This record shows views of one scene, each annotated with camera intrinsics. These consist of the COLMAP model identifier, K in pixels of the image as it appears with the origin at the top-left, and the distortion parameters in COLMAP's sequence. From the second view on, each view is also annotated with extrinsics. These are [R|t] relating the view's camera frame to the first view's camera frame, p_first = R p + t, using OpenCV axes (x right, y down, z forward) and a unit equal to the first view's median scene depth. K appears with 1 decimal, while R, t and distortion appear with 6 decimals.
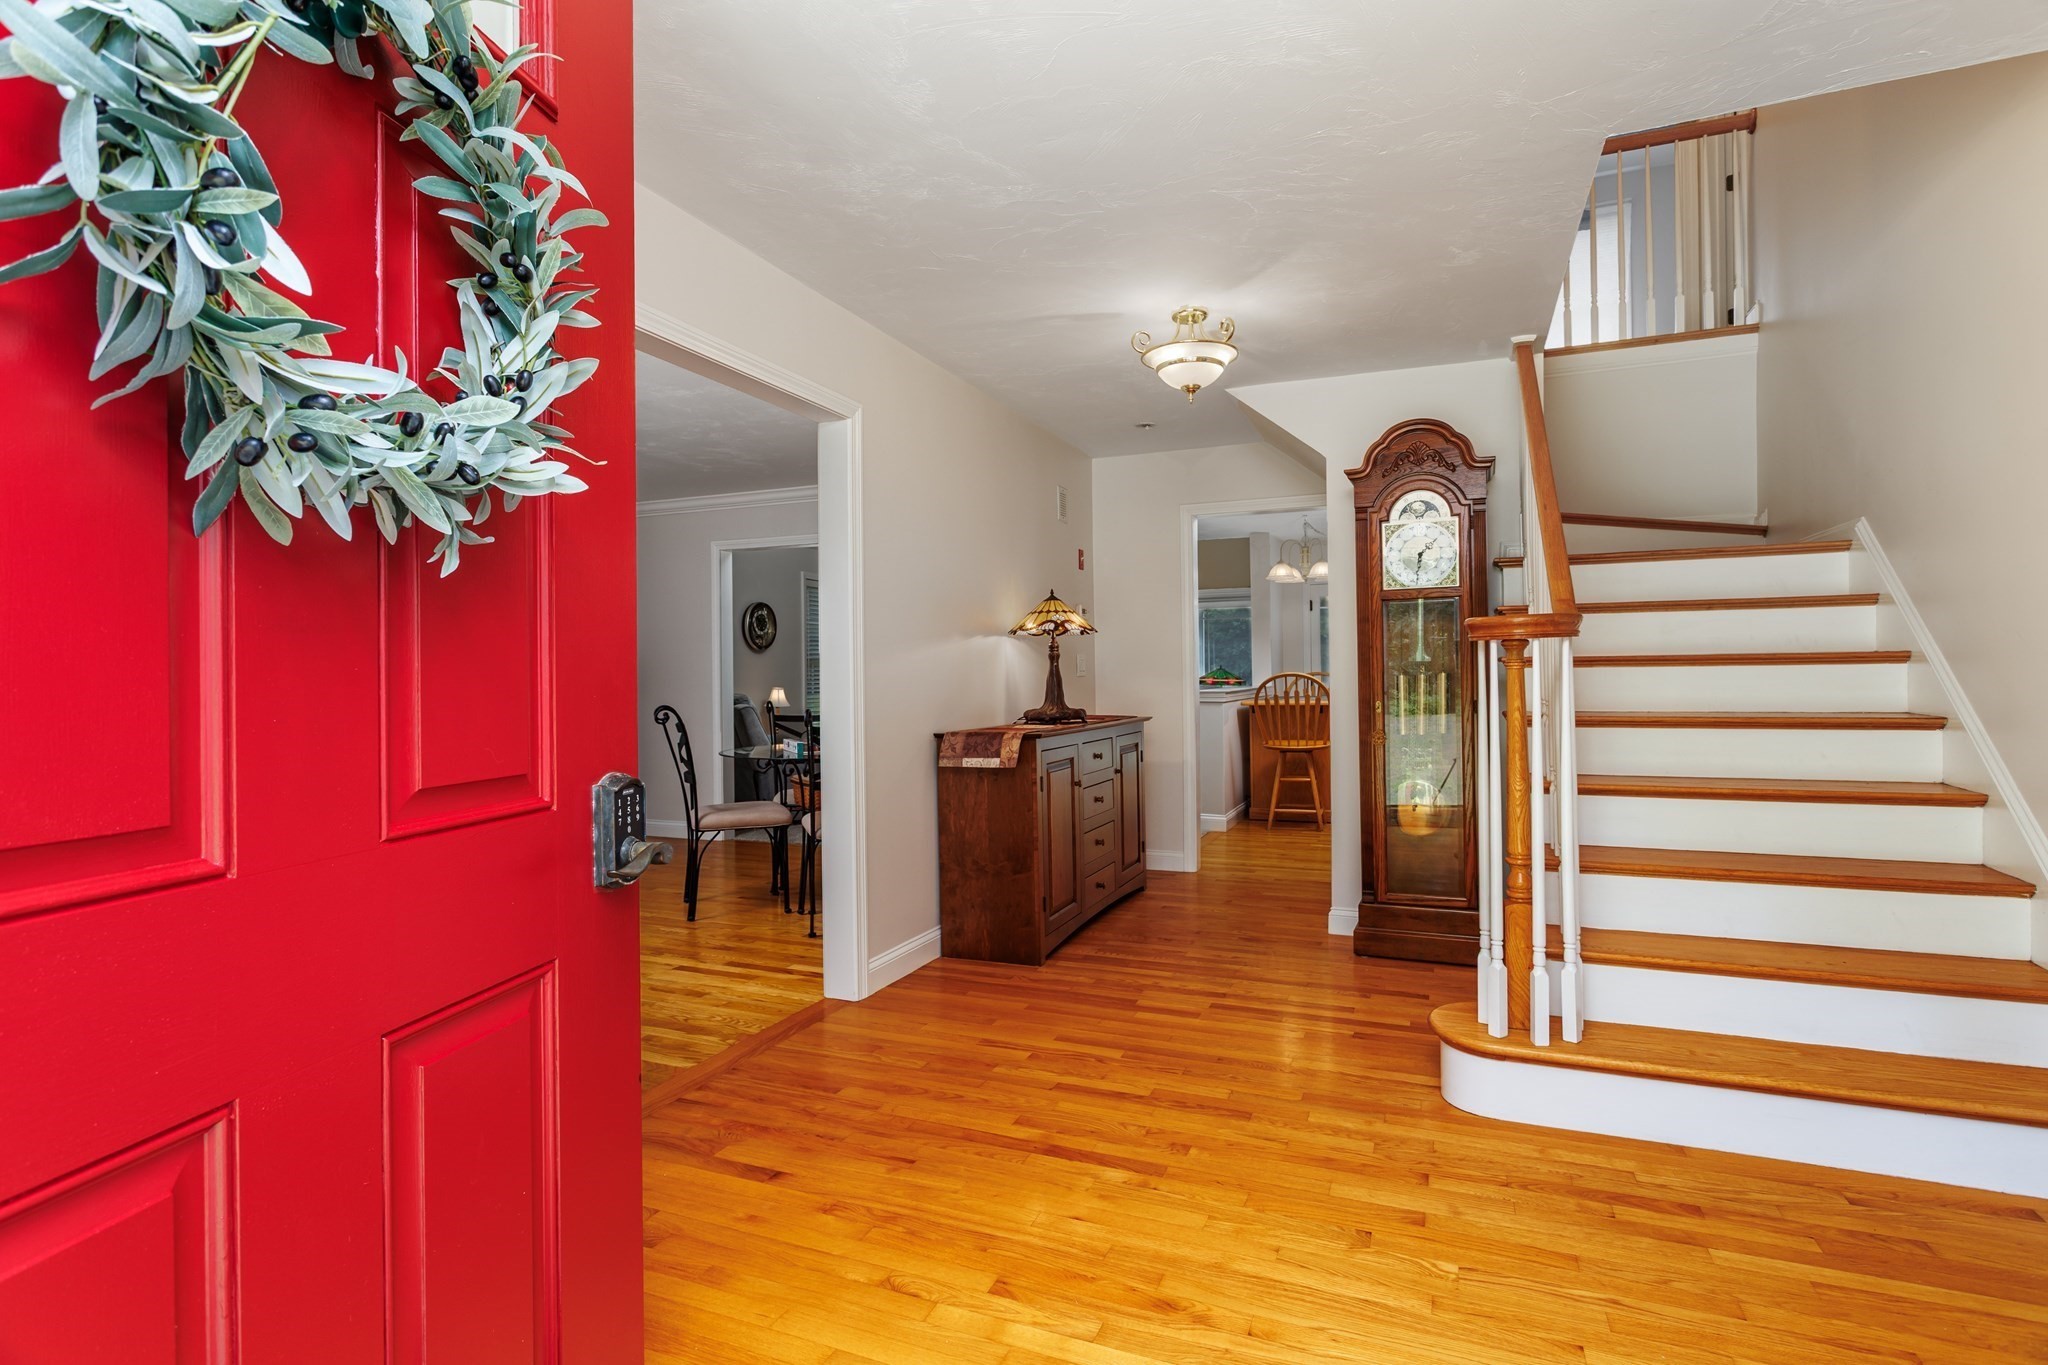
lens RADIAL K [[981.2, 0, 1030.4], [0, 981.2, 668.8], [0, 0, 1]] dist [-0.003021, 0.000375]
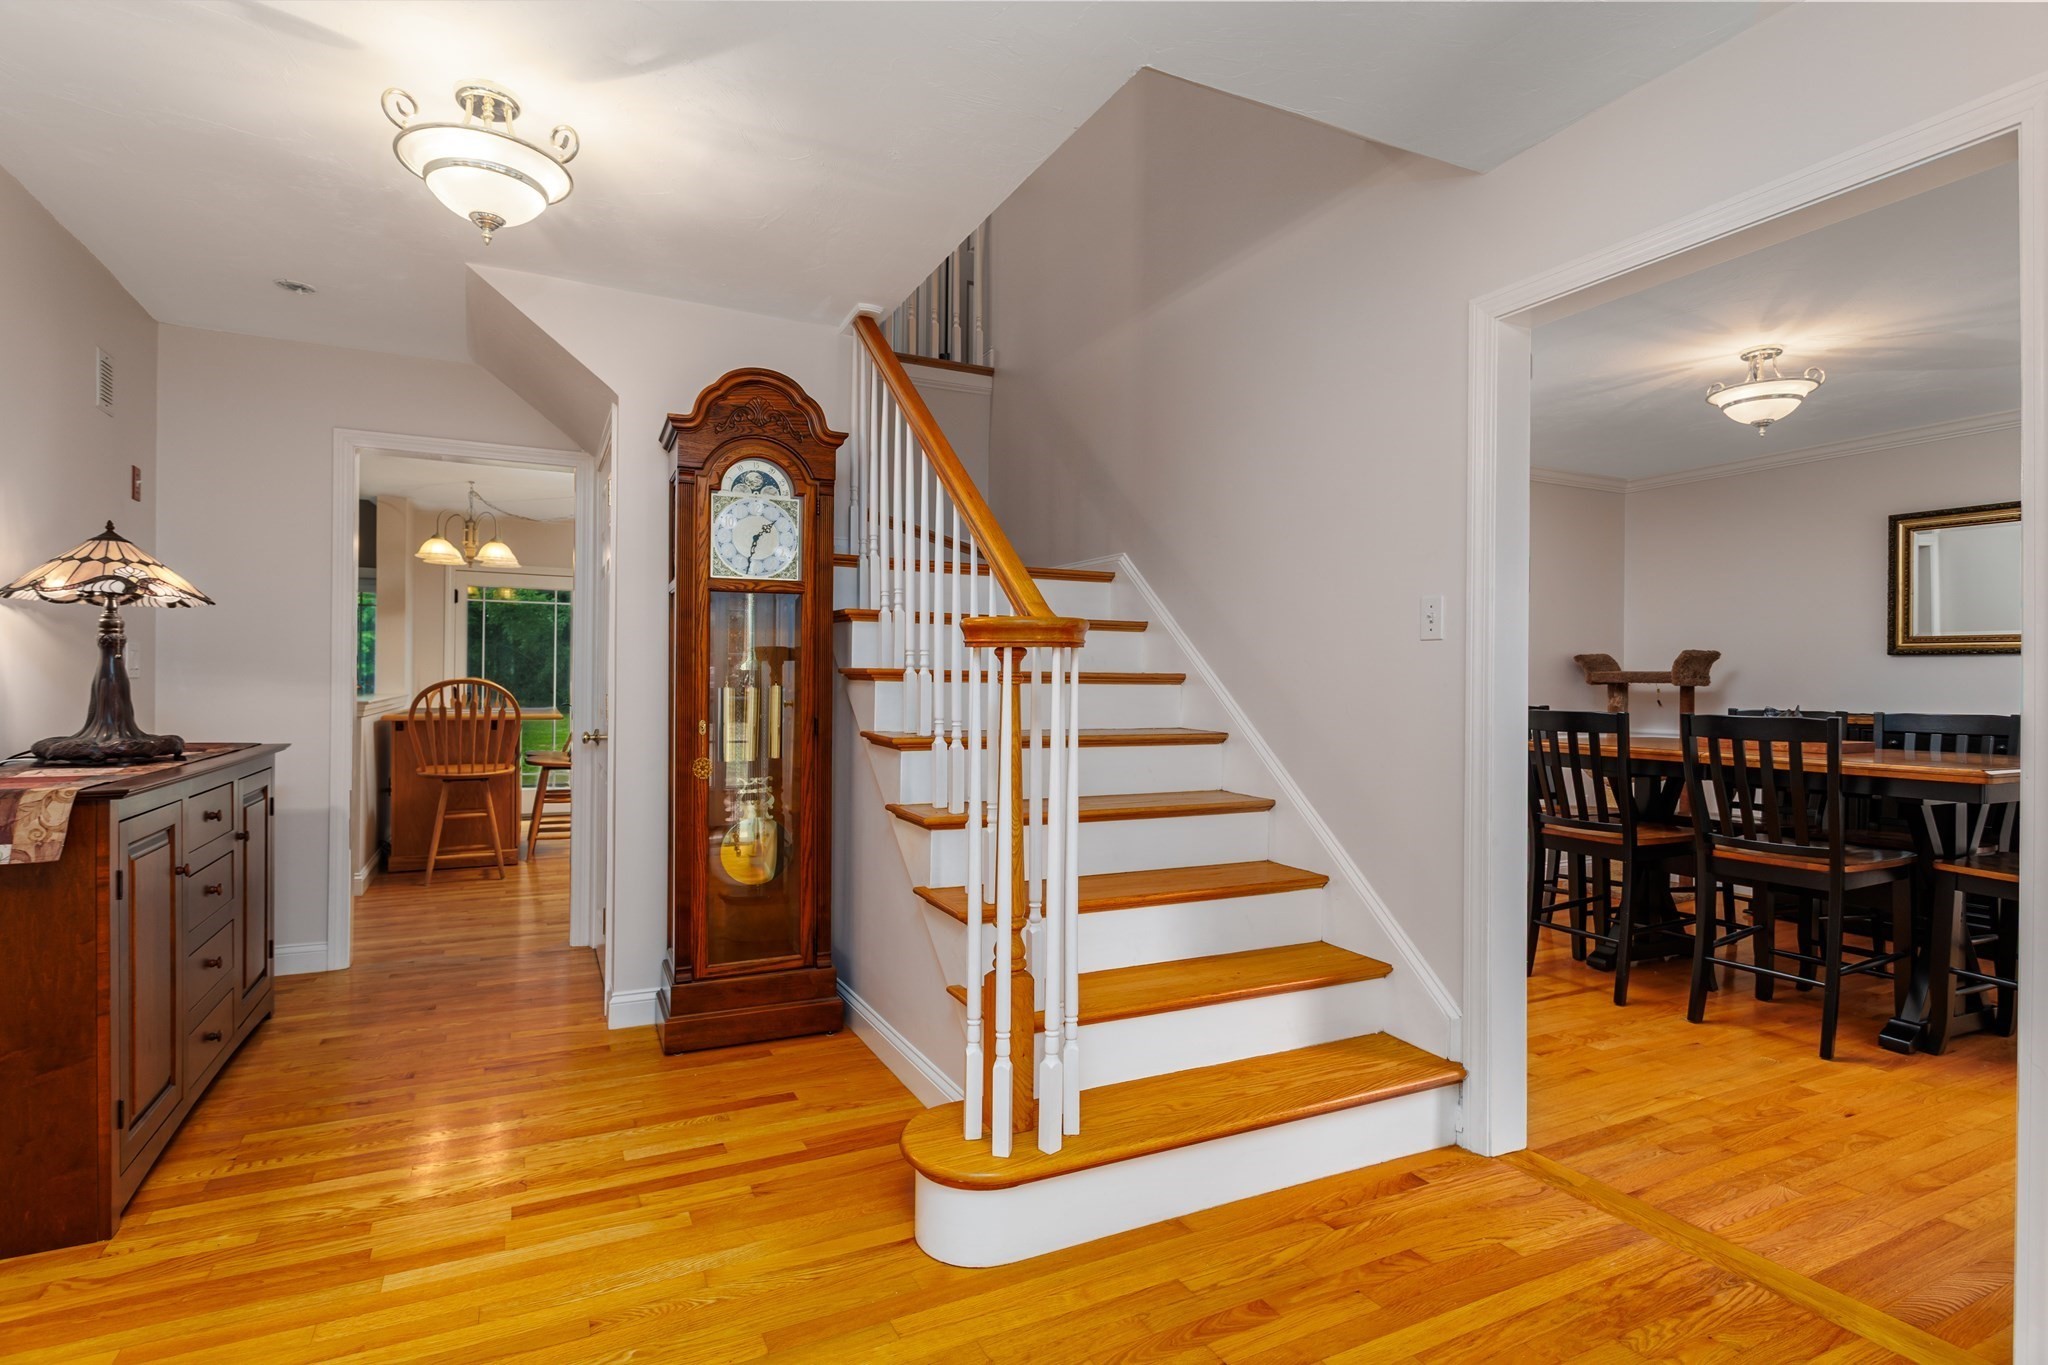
lens RADIAL K [[994.0, 0, 1023.0], [0, 994.0, 680.0], [0, 0, 1]] dist [-0.002078, 0.000022]
pose [[0.657026, 0.020370, 0.753593, -0.072070], [-0.022829, 0.999714, -0.007120, 0.001224], [-0.753522, -0.012526, 0.657303, 0.292502]]
